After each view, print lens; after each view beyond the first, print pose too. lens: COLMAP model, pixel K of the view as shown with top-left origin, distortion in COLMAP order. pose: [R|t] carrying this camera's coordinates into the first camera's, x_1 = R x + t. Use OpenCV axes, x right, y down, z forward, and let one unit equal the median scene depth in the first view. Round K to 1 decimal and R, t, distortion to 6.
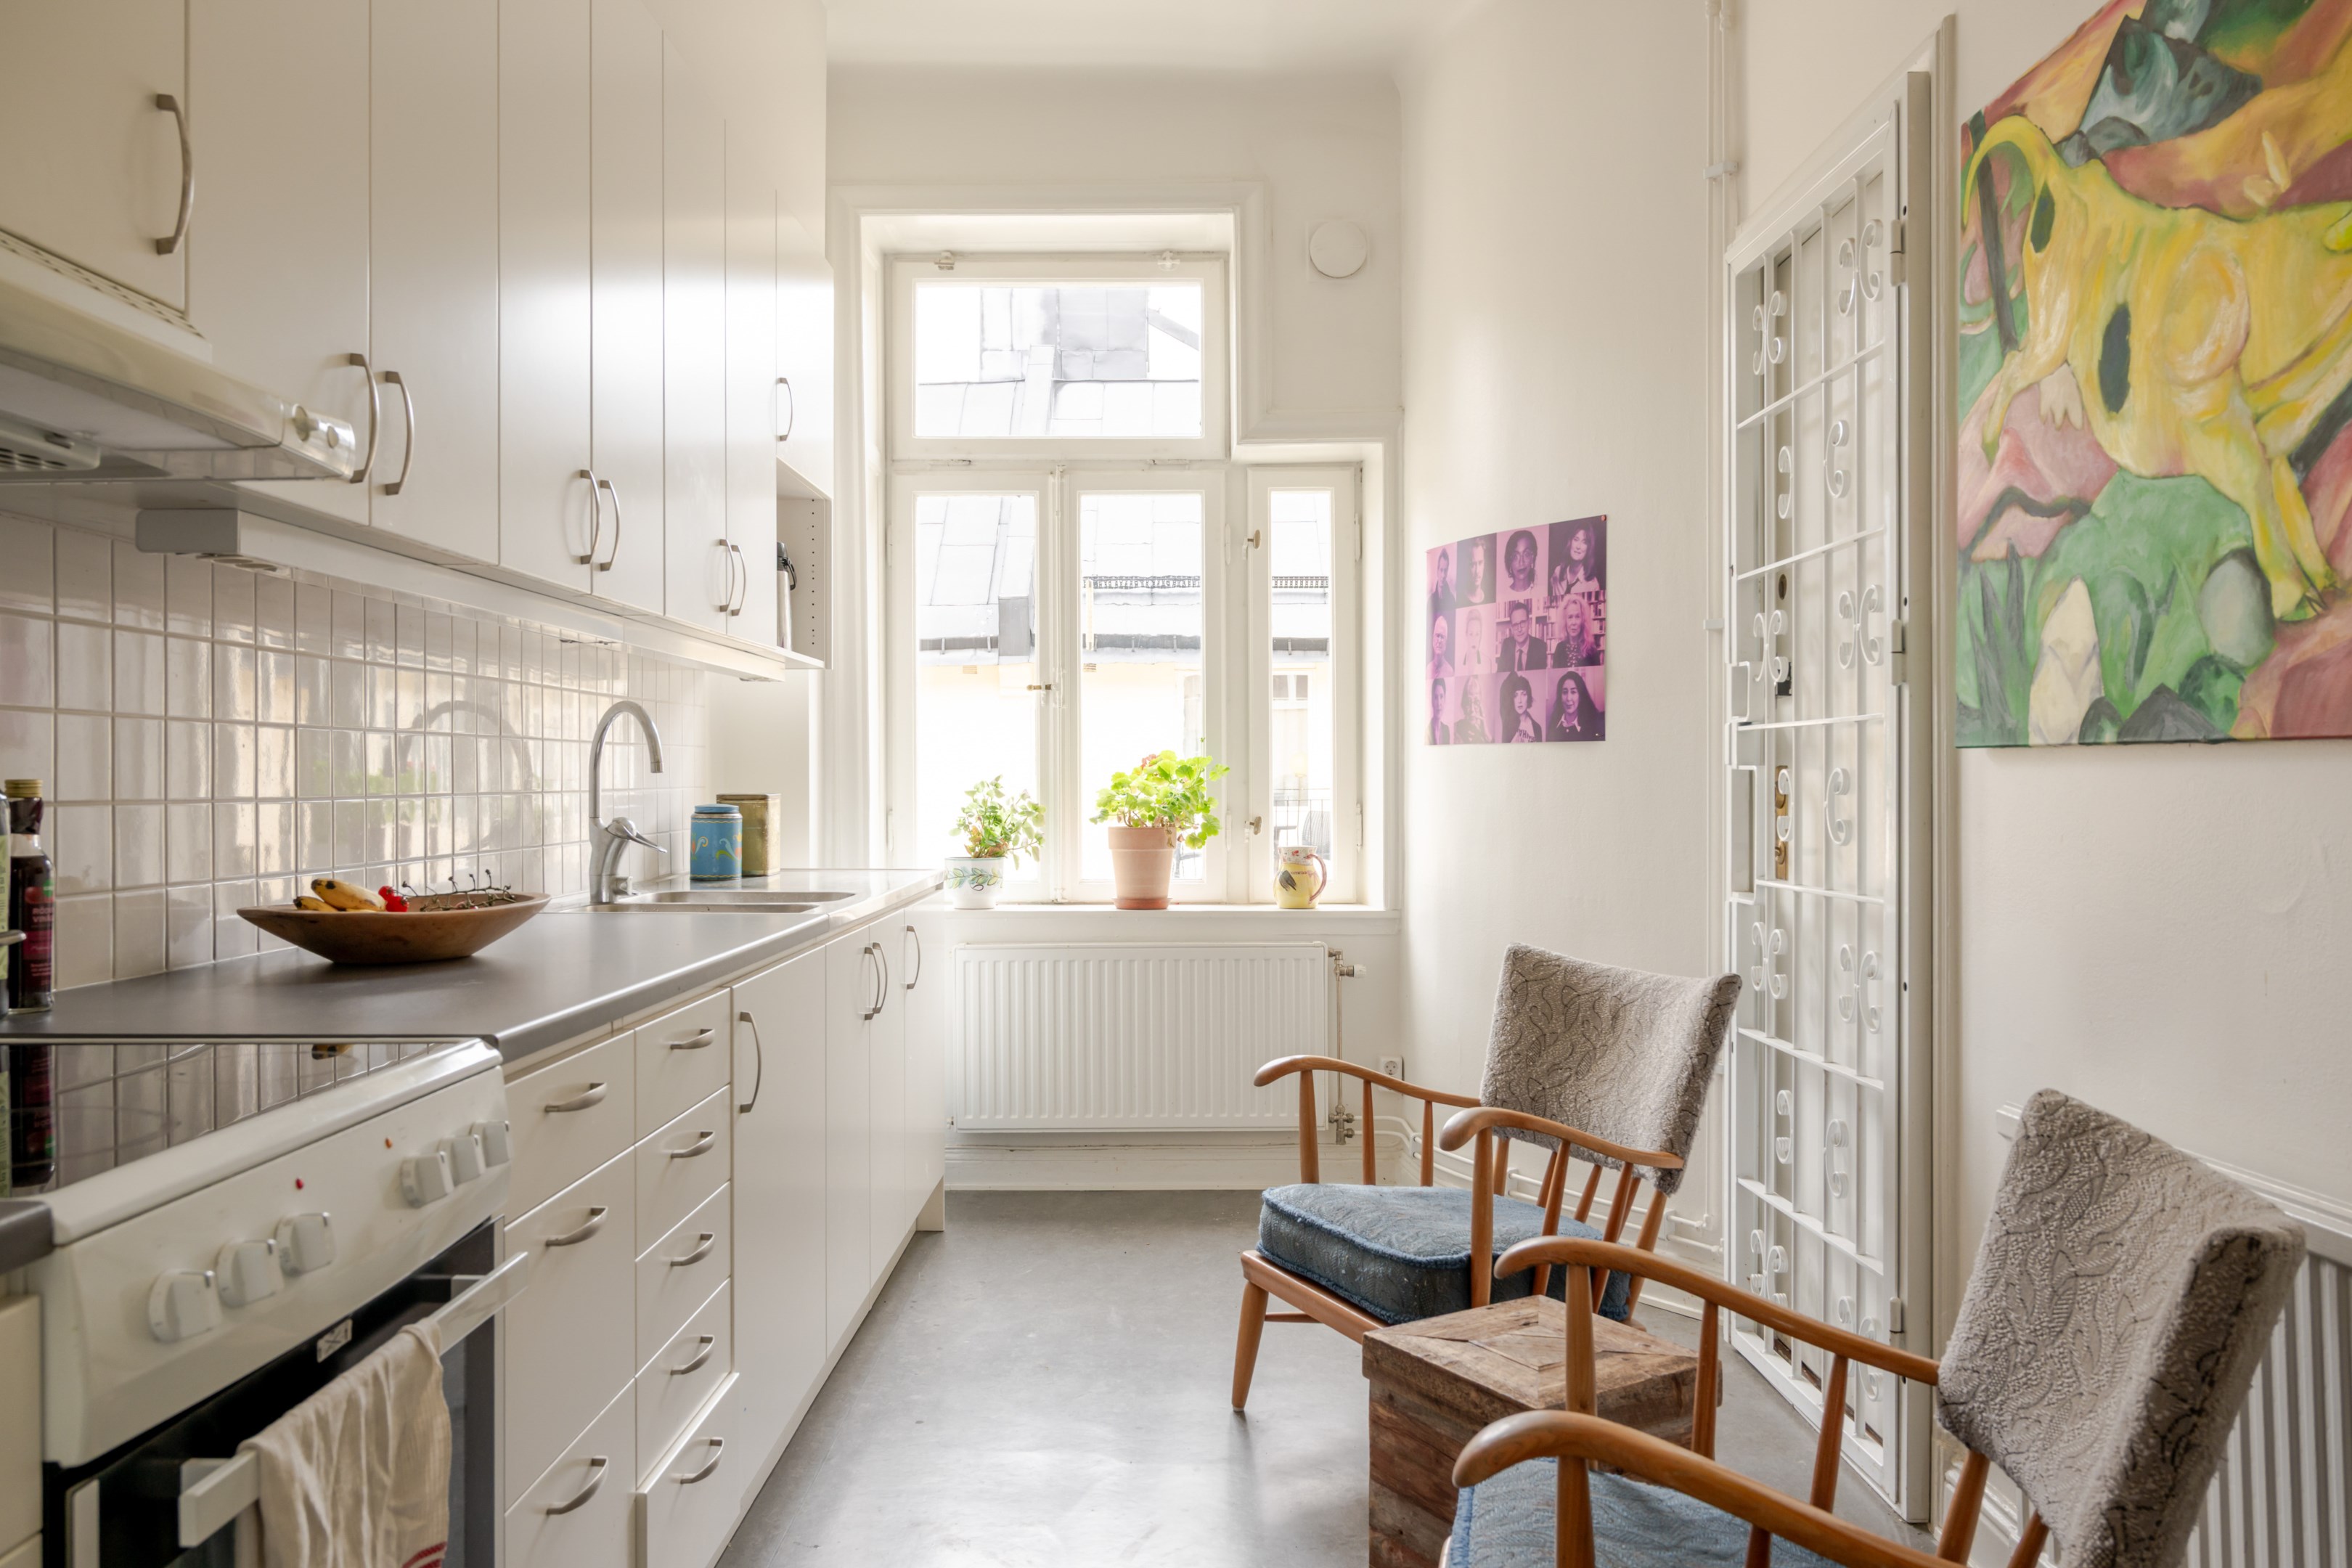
lens RADIAL K [[1798.2, 0, 1176.0], [0, 1798.2, 784.0], [0, 0, 1]] dist [0.002291, -0.000020]
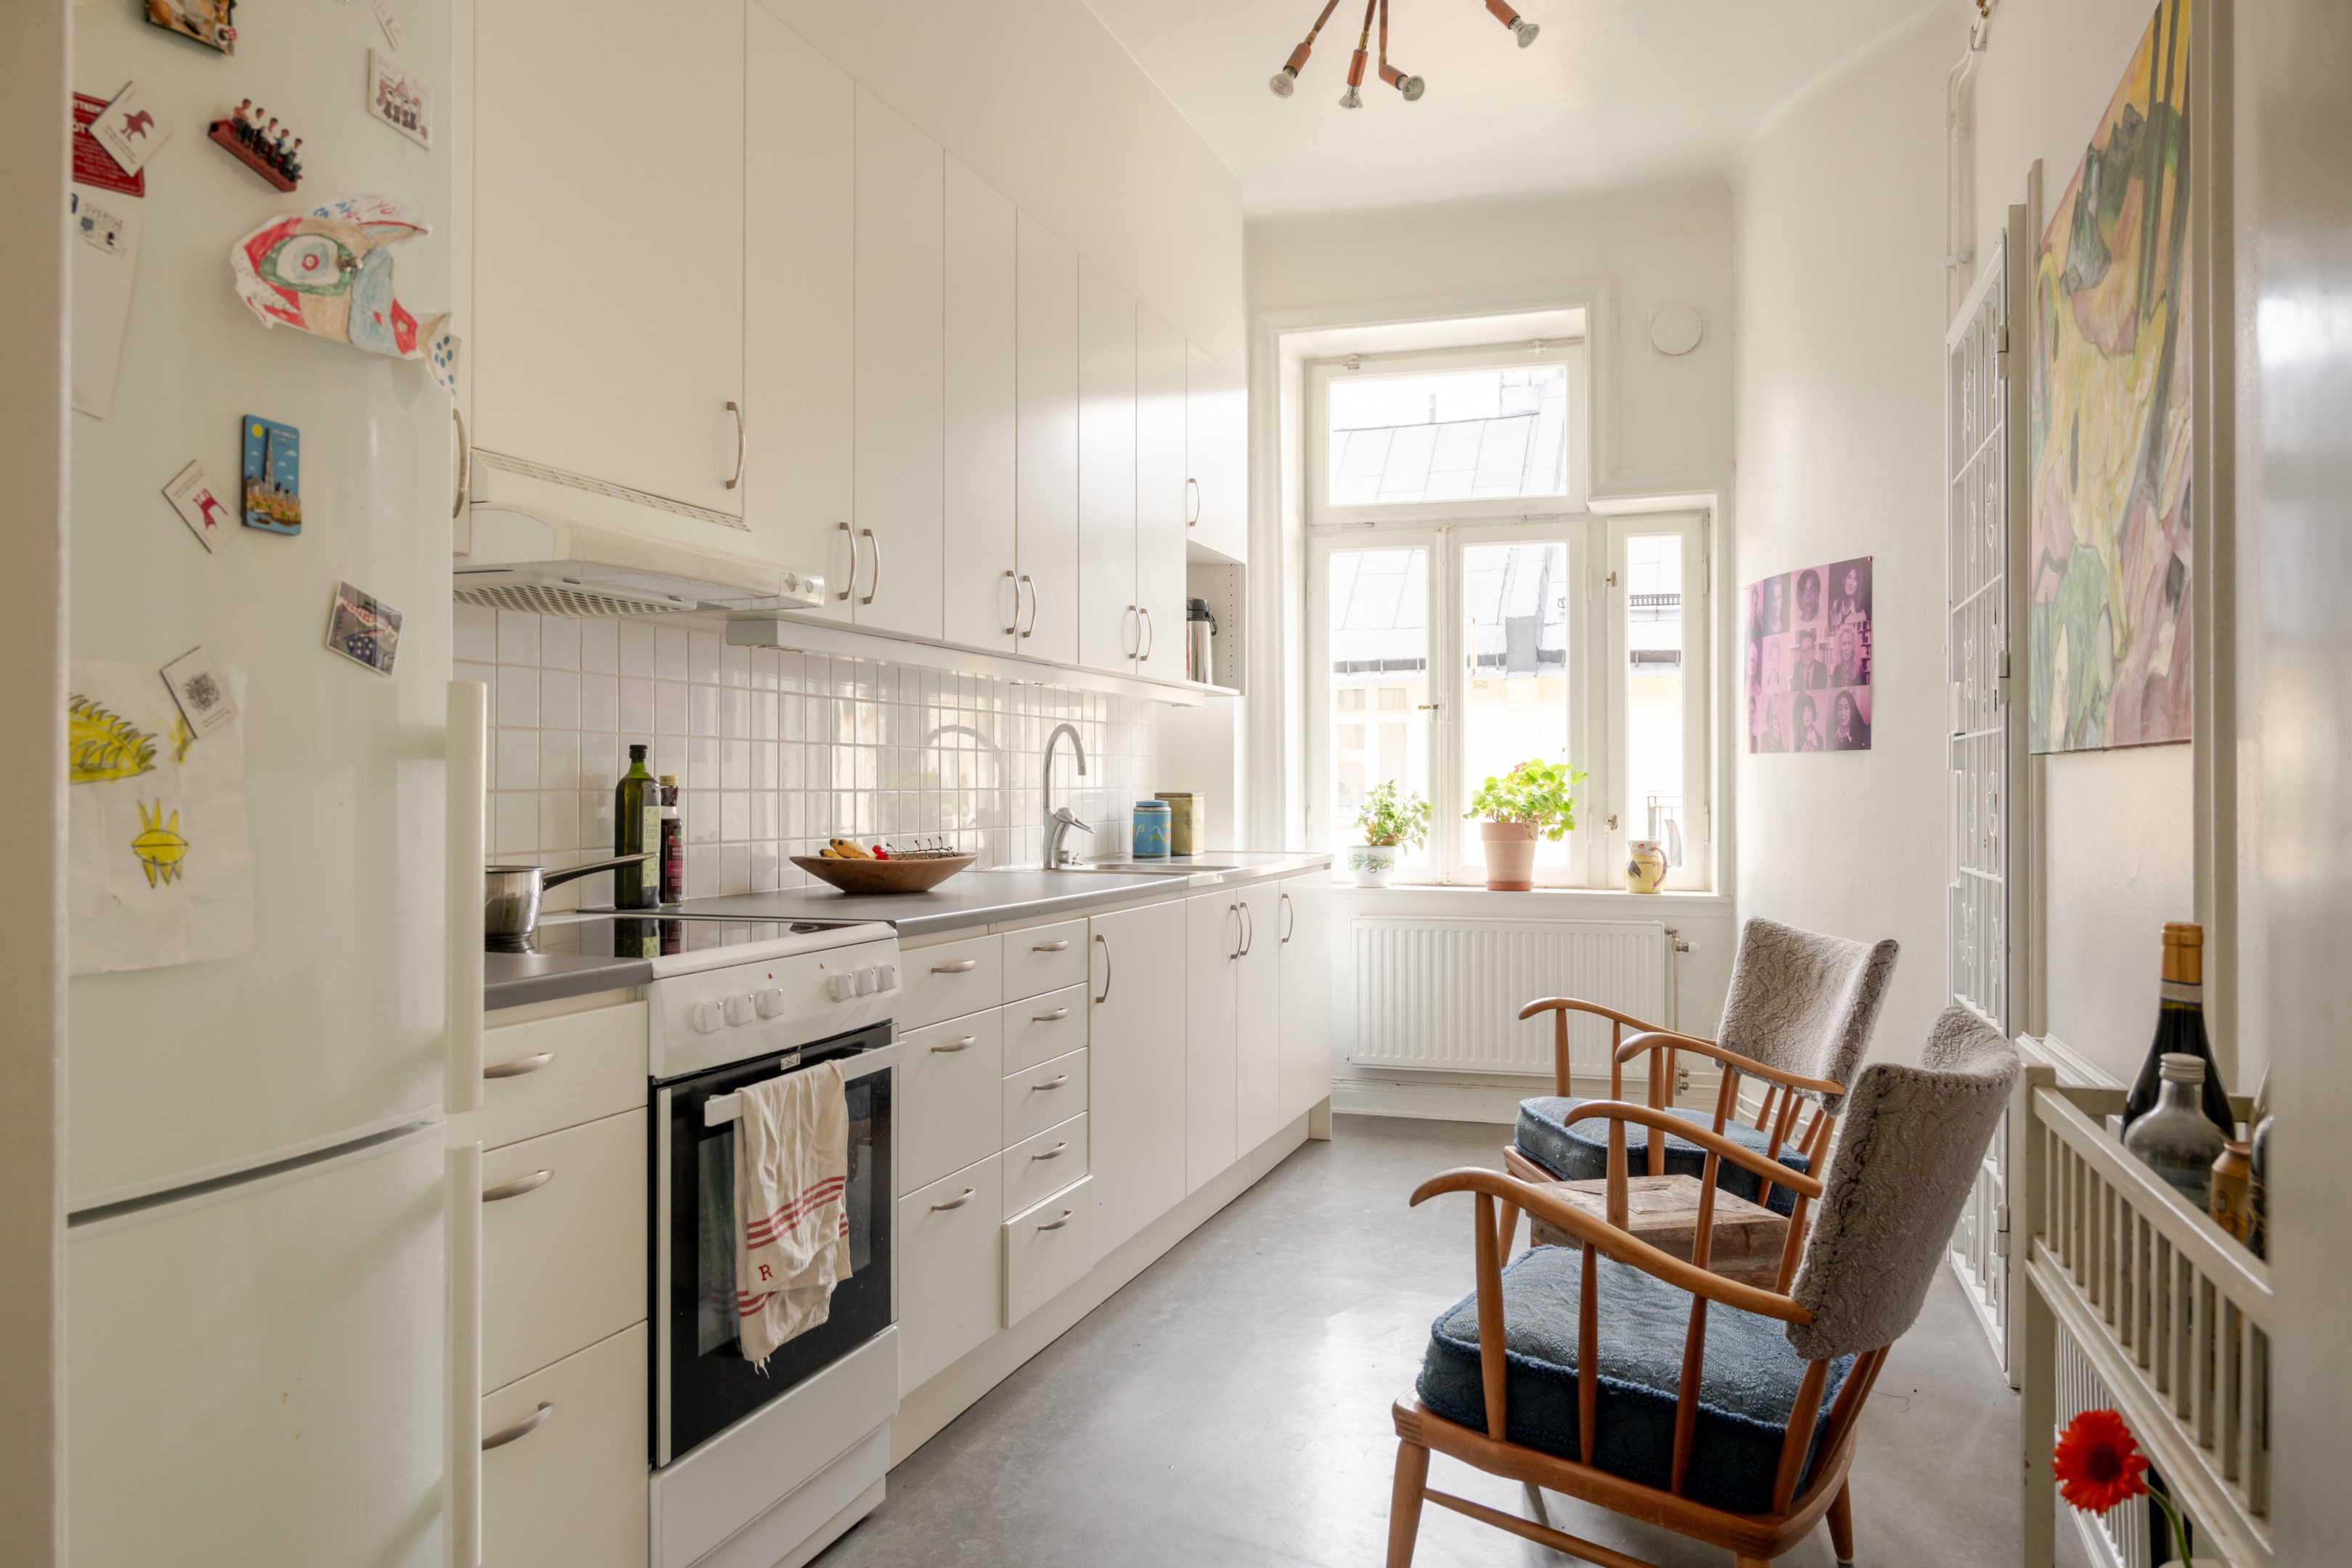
lens RADIAL K [[1677.0, 0, 1176.0], [0, 1677.0, 784.0], [0, 0, 1]] dist [-0.001644, 0.049310]
pose [[0.953373, 0.002598, -0.301783, 0.133619], [-0.003829, 0.999987, -0.003487, 0.003755], [0.301770, 0.004480, 0.953370, -0.169673]]
